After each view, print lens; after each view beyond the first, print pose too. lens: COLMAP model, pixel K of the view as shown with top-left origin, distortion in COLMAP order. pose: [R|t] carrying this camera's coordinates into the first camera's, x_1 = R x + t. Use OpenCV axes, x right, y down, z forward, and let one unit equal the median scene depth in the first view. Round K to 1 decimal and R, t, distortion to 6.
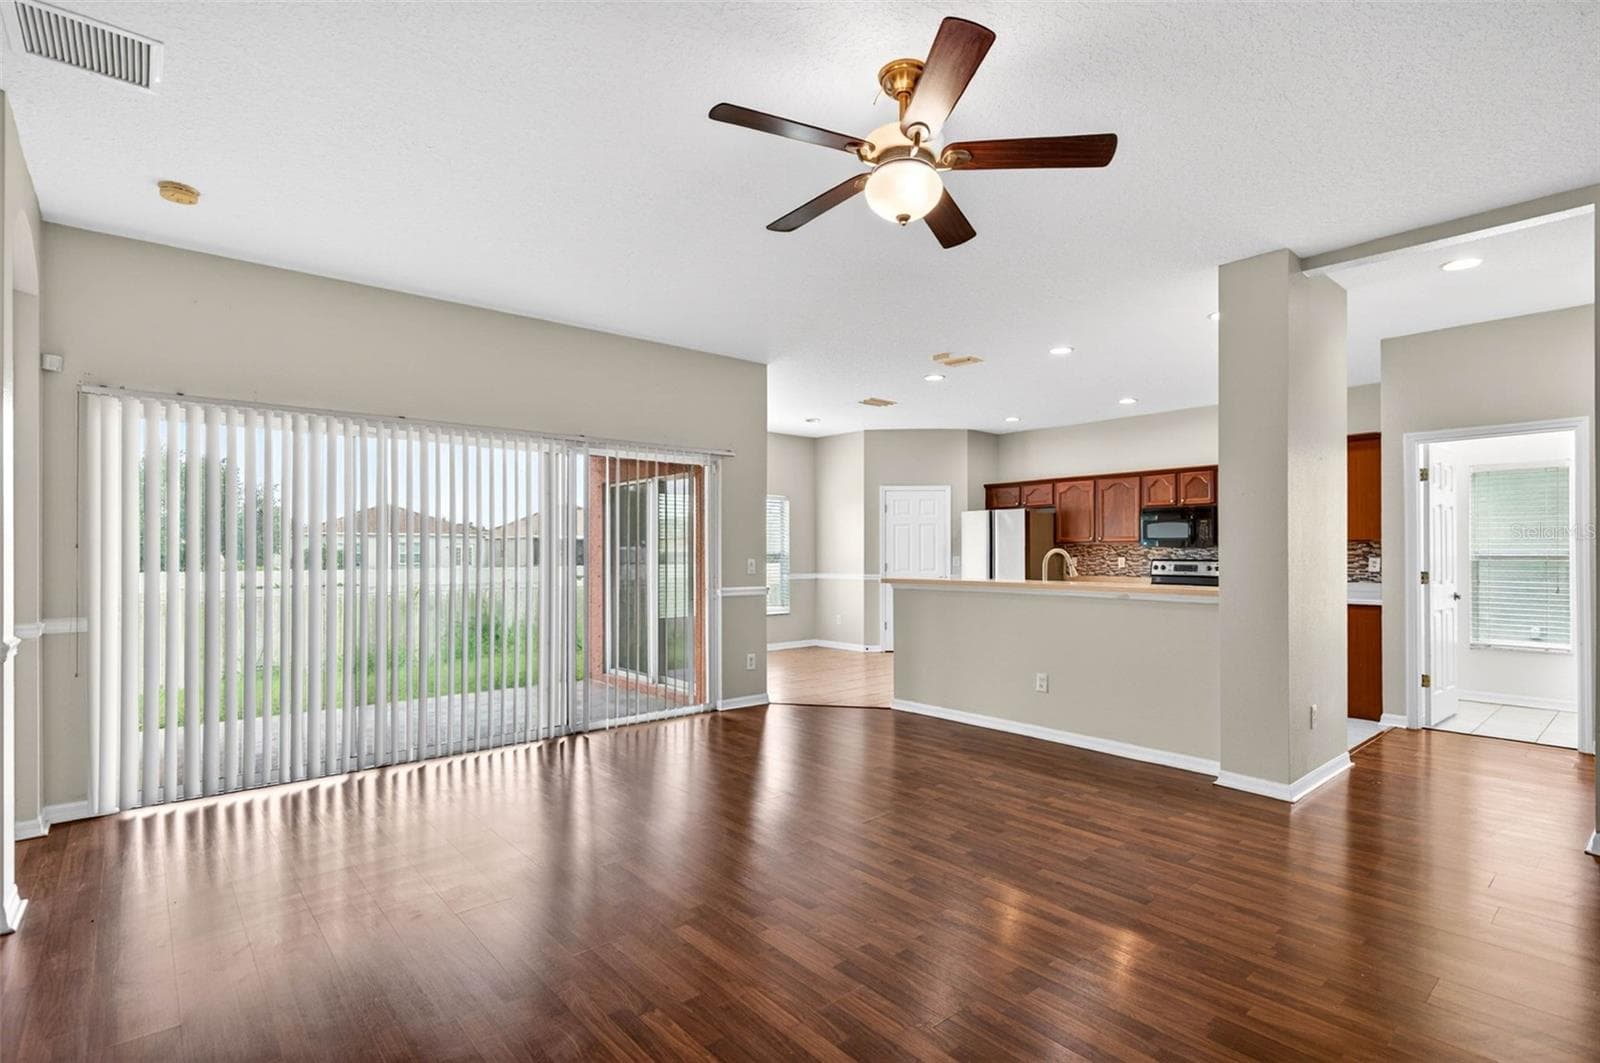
lens RADIAL K [[774.8, 0, 792.5], [0, 774.8, 538.3], [0, 0, 1]] dist [0.015156, 0.000901]
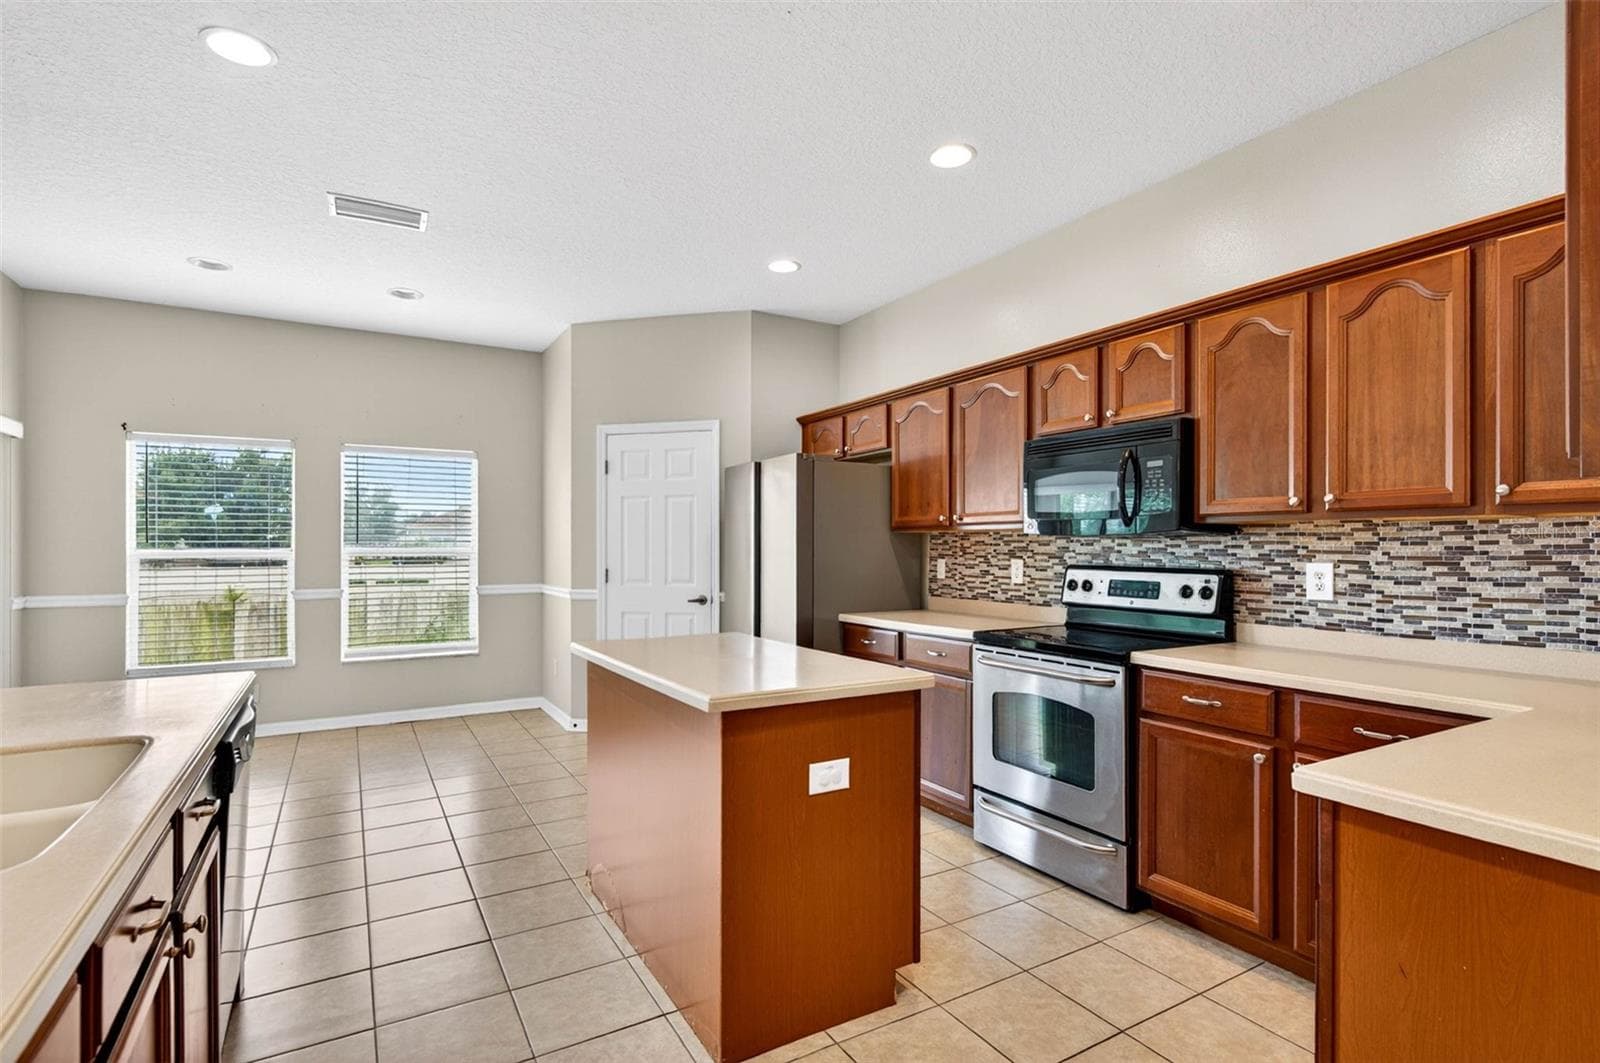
lens RADIAL K [[774.8, 0, 798.4], [0, 774.8, 545.3], [0, 0, 1]] dist [0.015156, 0.000901]
pose [[0.984193, 0.000434, -0.177096, 0.399022], [0.001968, 0.999908, 0.013390, 0.010369], [0.177086, -0.013527, 0.984103, 0.570391]]
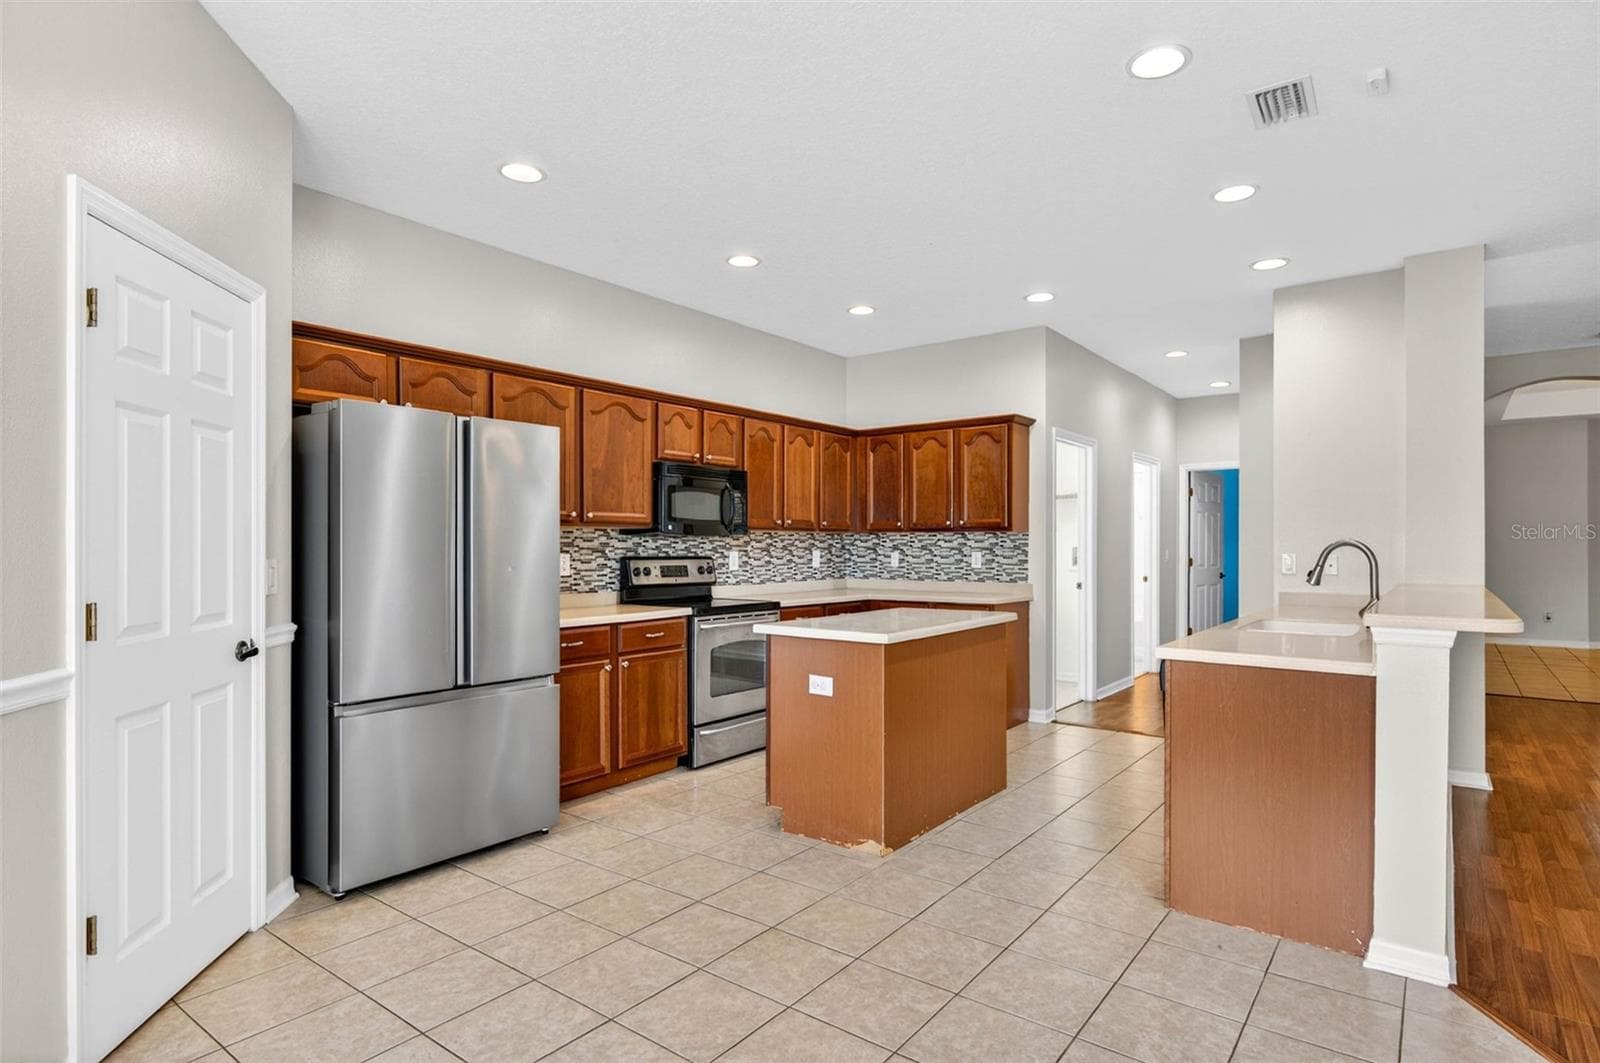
lens RADIAL K [[856.7, 0, 842.5], [0, 856.7, 546.6], [0, 0, 1]] dist [0.026721, 0.000261]
pose [[-0.240787, -0.002534, 0.970575, -0.145716], [-0.019196, 0.999813, -0.002152, 0.018289], [-0.970388, -0.019150, -0.240790, 1.010168]]
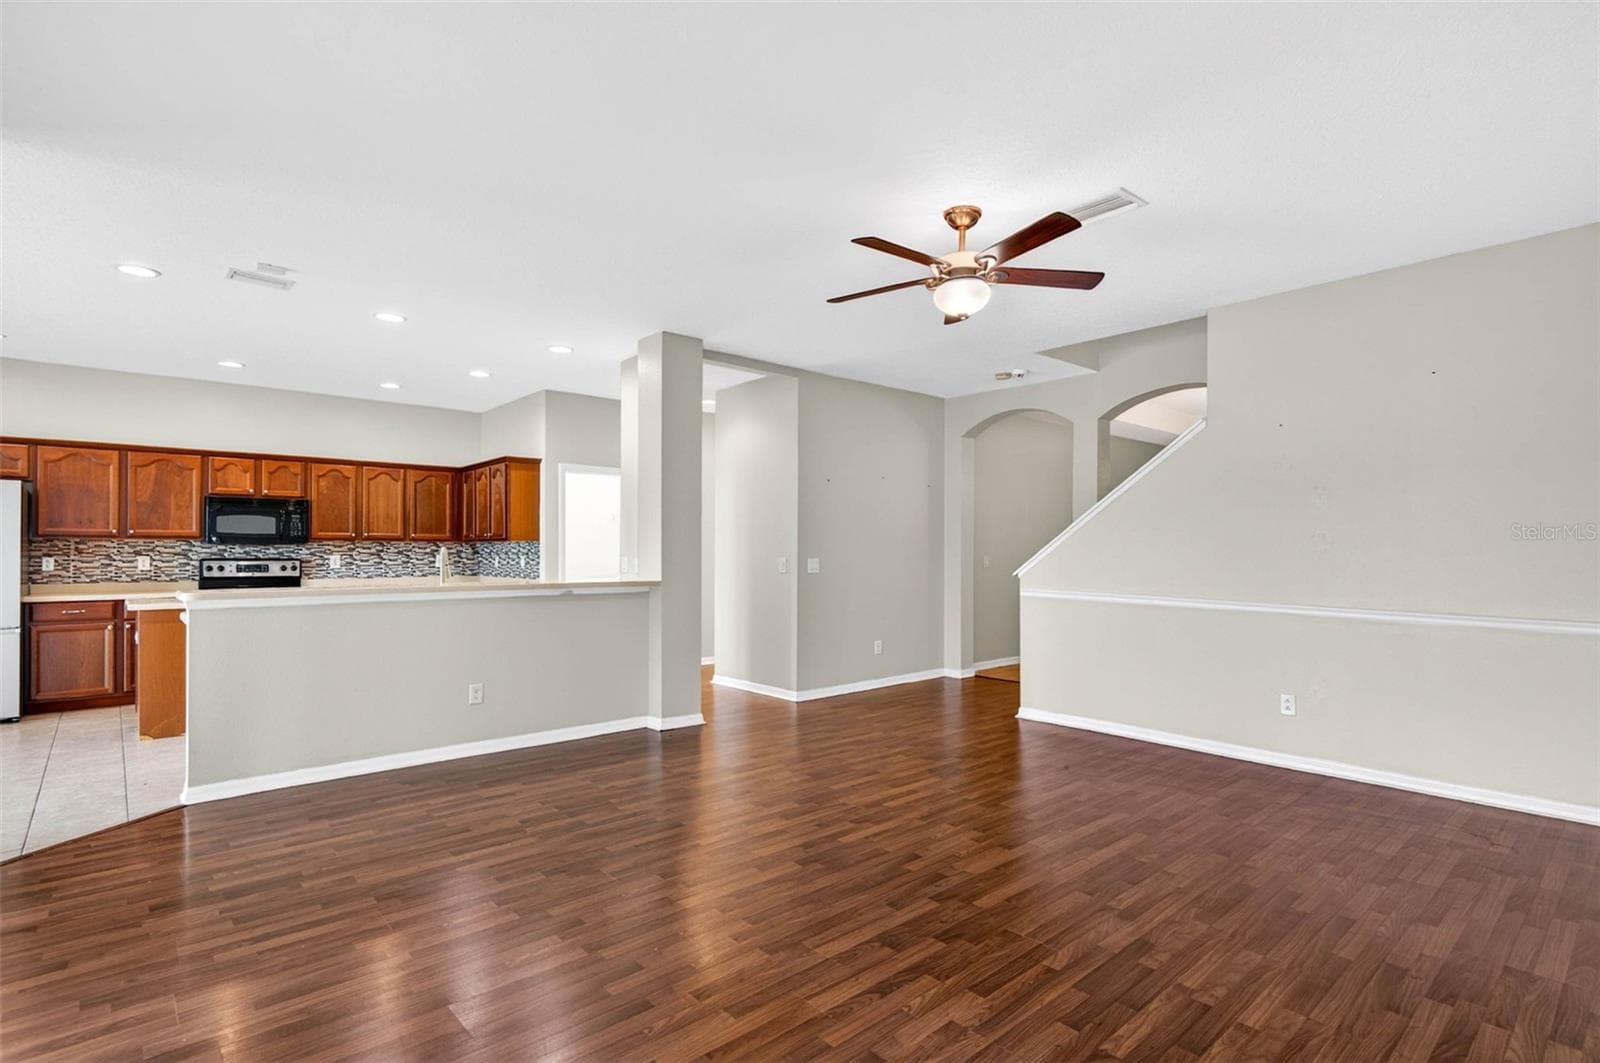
lens RADIAL K [[774.8, 0, 832.2], [0, 774.8, 545.4], [0, 0, 1]] dist [0.015156, 0.000901]
pose [[-0.023068, 0.004032, 0.999726, -0.372935], [-0.023298, 0.999718, -0.004570, 0.001461], [-0.999462, -0.023397, -0.022968, 0.366067]]
